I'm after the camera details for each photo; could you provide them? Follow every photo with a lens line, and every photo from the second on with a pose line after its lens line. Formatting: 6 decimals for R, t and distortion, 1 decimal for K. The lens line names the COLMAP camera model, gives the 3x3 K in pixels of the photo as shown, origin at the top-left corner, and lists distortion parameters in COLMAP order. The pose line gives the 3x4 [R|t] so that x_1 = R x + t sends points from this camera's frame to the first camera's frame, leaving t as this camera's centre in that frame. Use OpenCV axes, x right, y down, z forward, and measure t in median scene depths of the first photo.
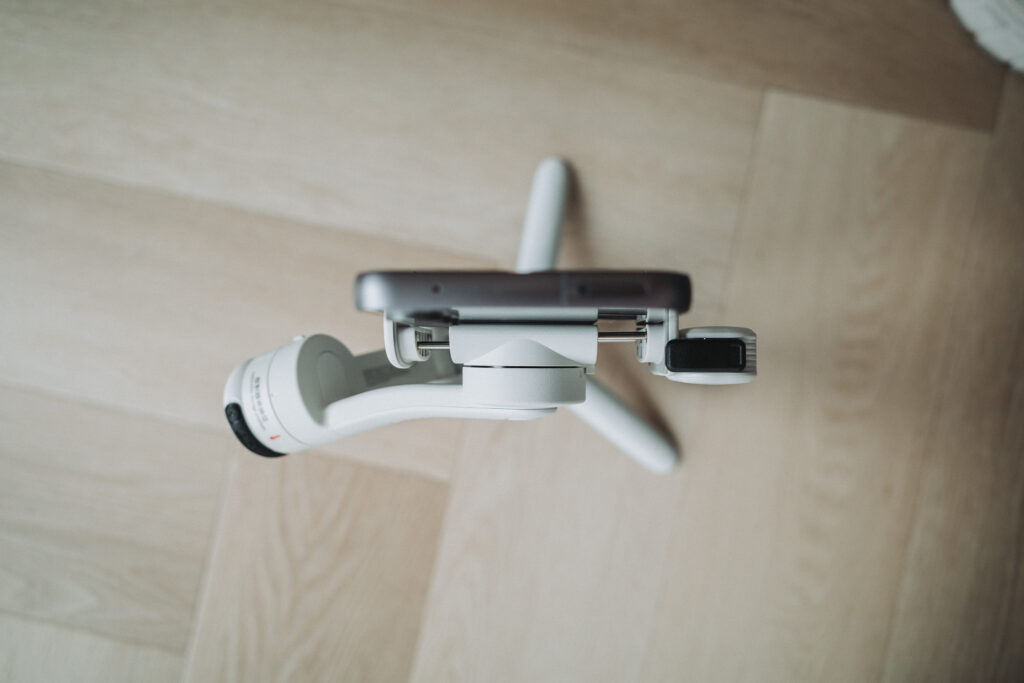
lens RADIAL K [[832.0, 0, 512.0], [0, 832.0, 341.5], [0, 0, 1]] dist [-0.019603, -0.001428]
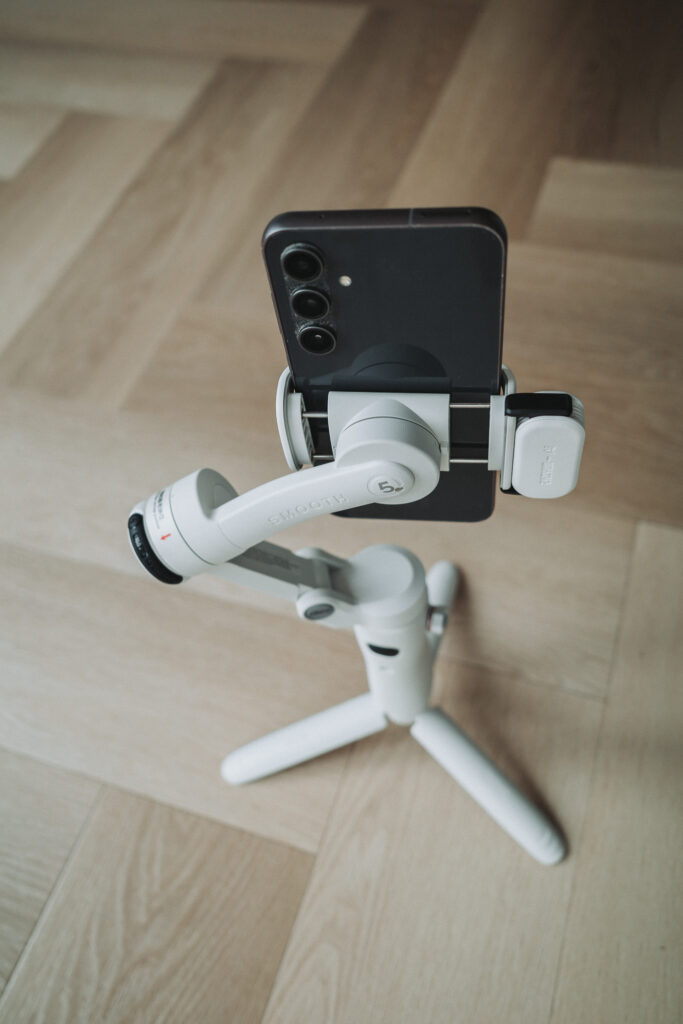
lens RADIAL K [[814.6, 0, 341.5], [0, 814.6, 512.0], [0, 0, 1]] dist [0.000547, 0.003984]
pose [[0.990928, 0.056577, -0.121905, 0.043183], [-0.113805, 0.835733, -0.537214, 0.336082], [0.071487, 0.546214, 0.834590, 0.038620]]
